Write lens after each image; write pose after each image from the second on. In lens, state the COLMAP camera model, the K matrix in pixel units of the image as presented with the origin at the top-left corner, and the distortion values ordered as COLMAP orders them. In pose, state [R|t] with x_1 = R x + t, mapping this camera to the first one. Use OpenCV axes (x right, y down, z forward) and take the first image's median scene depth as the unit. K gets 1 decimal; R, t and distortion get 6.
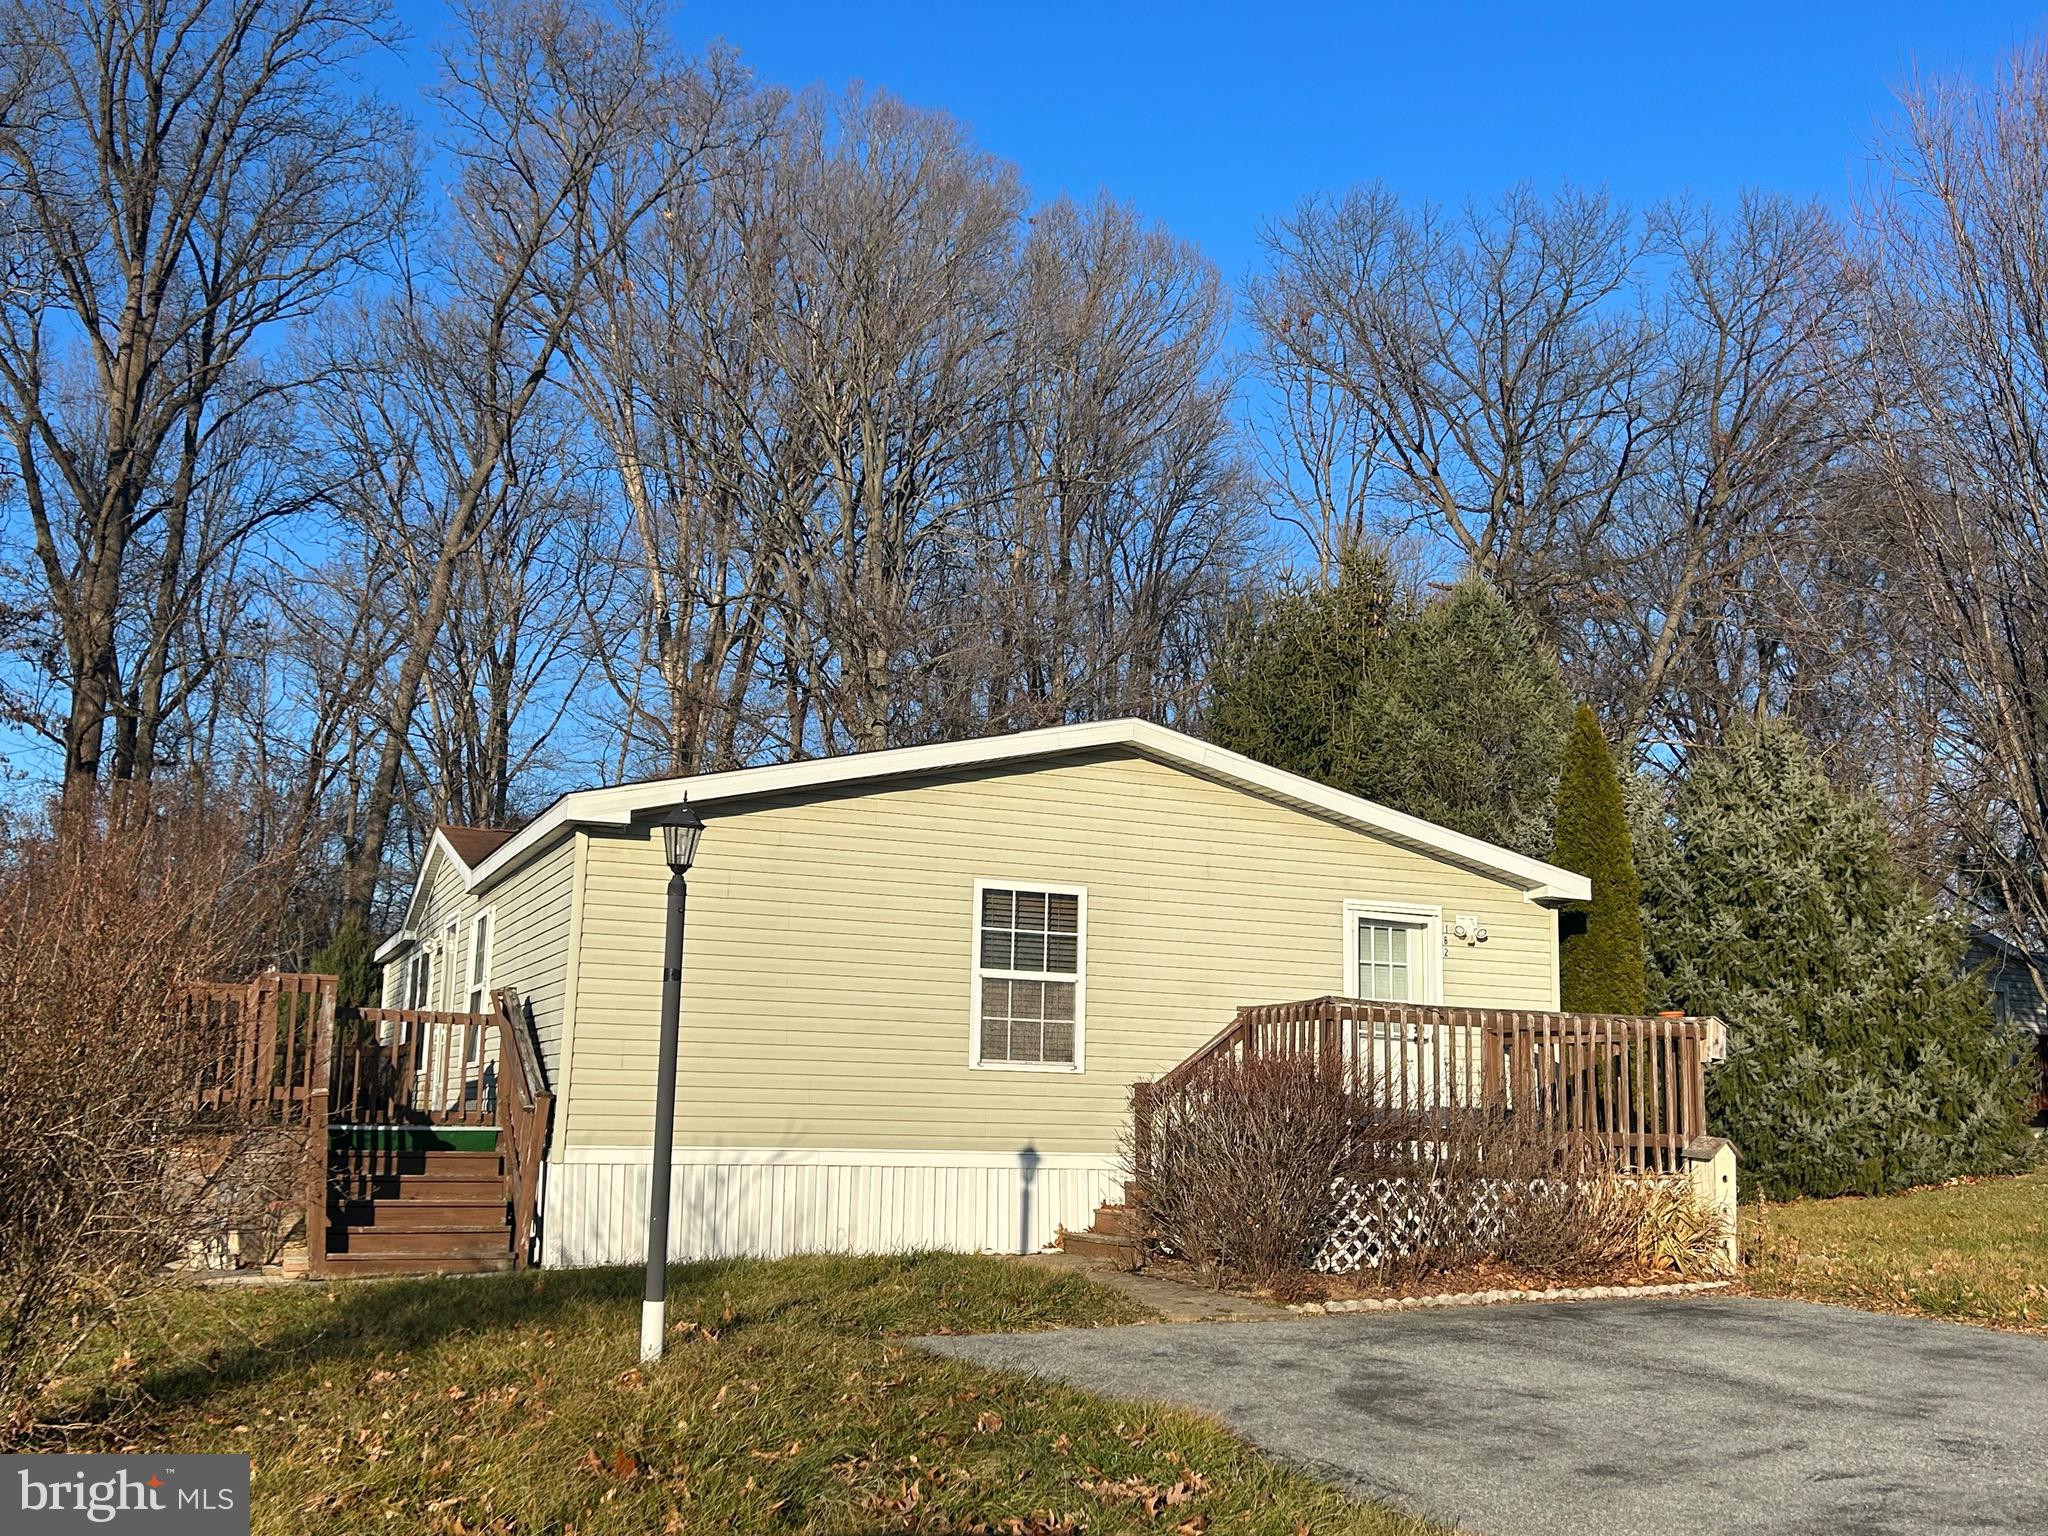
lens RADIAL K [[1924.9, 0, 1005.1], [0, 1924.9, 765.1], [0, 0, 1]] dist [0.069927, -0.072959]
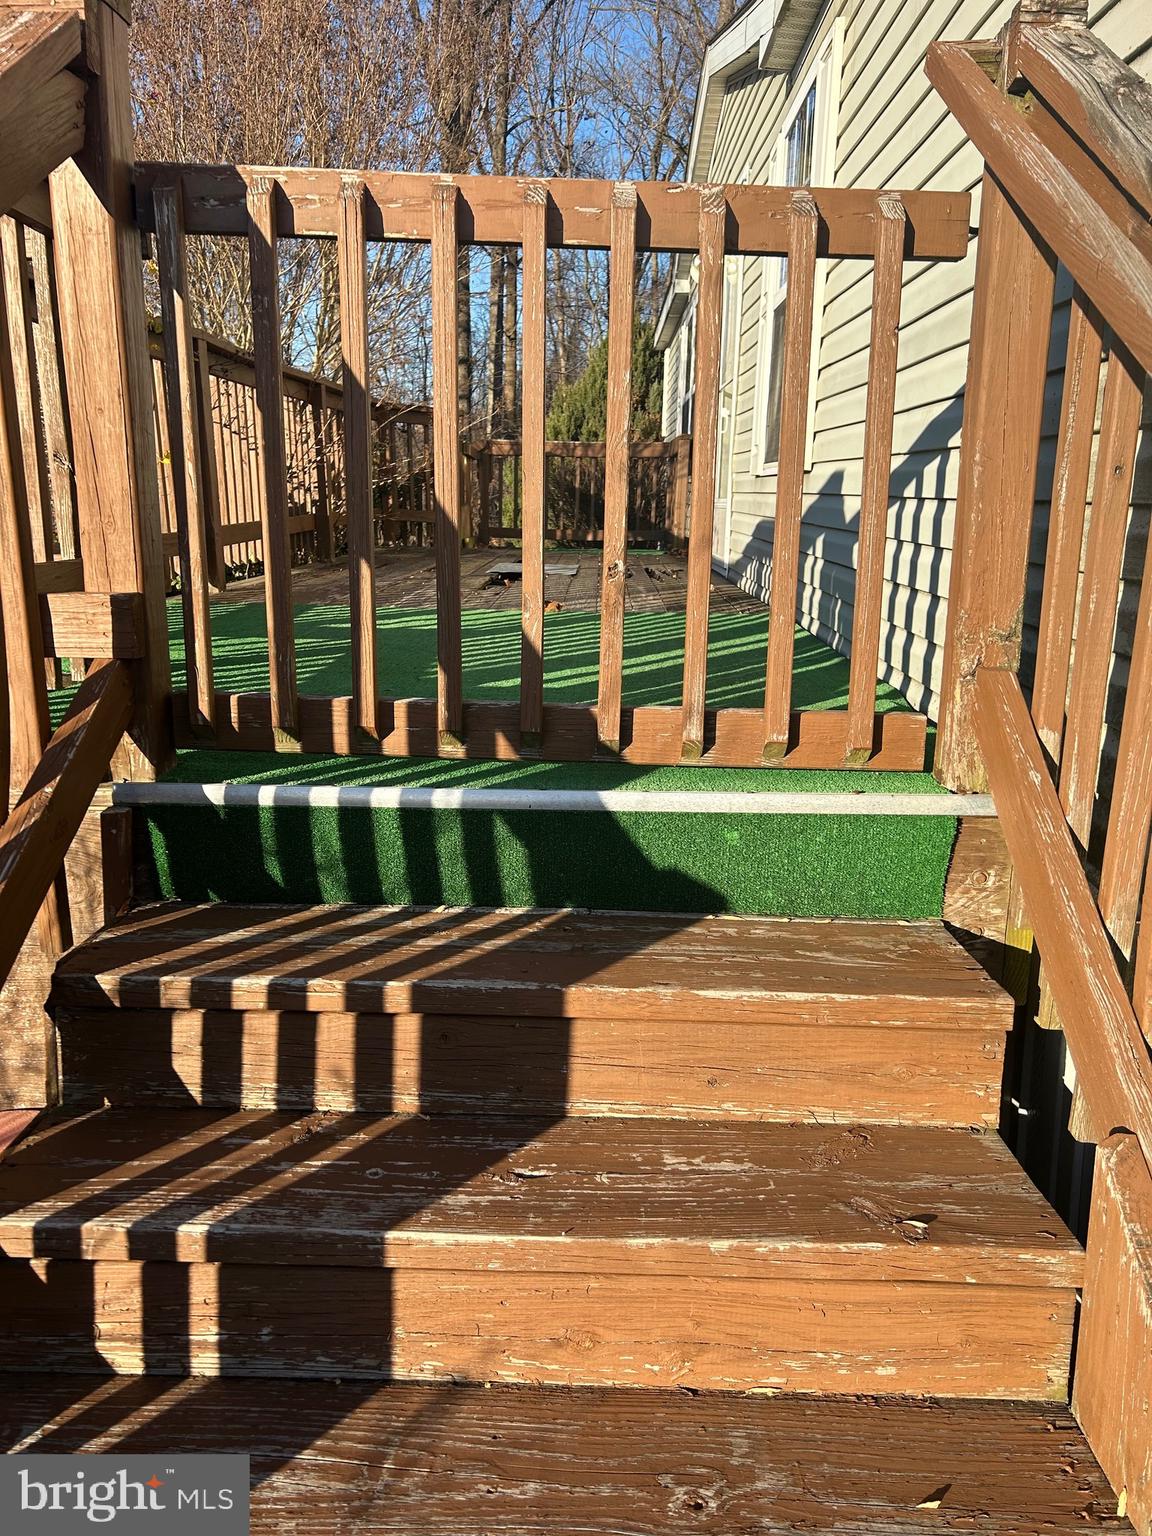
lens RADIAL K [[1164.4, 0, 571.5], [0, 1164.4, 774.6], [0, 0, 1]] dist [0.066710, -0.083130]
pose [[0.913729, 0.093728, -0.395367, -0.221025], [0.073884, 0.918484, 0.388494, 0.118747], [0.399551, -0.384189, 0.832320, 0.791810]]
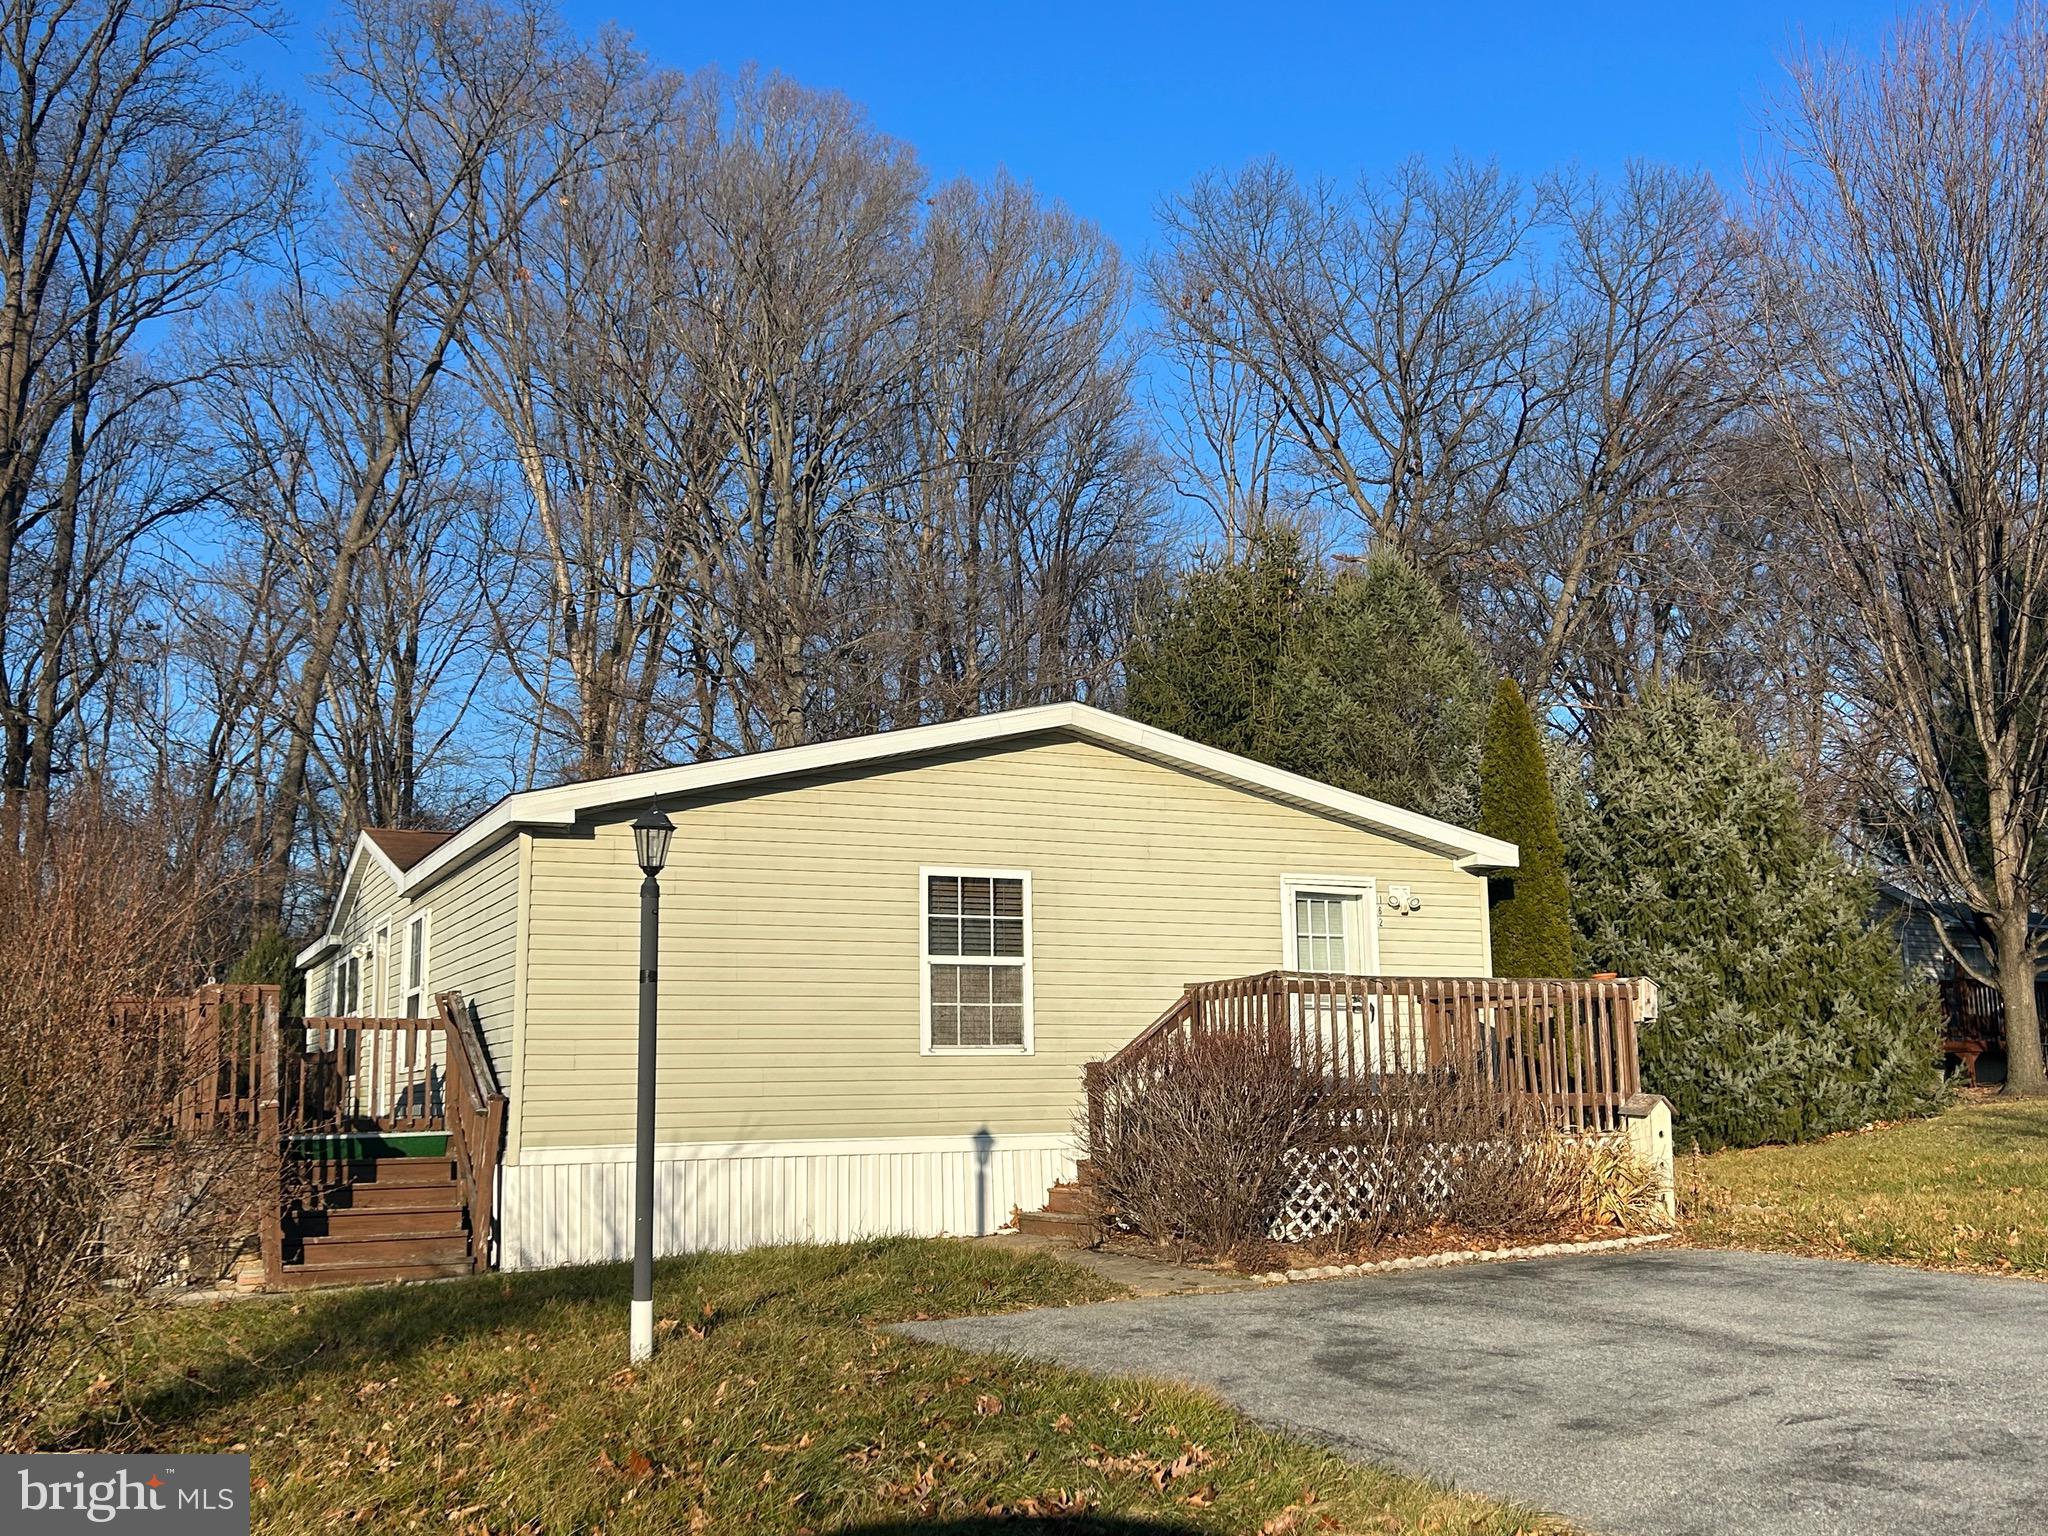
lens RADIAL K [[1924.9, 0, 1005.1], [0, 1924.9, 765.1], [0, 0, 1]] dist [0.069927, -0.072959]
pose [[0.998370, -0.030191, 0.048431, -0.016666], [0.029668, 0.999494, 0.011469, -0.003662], [-0.048753, -0.010014, 0.998761, -0.005880]]
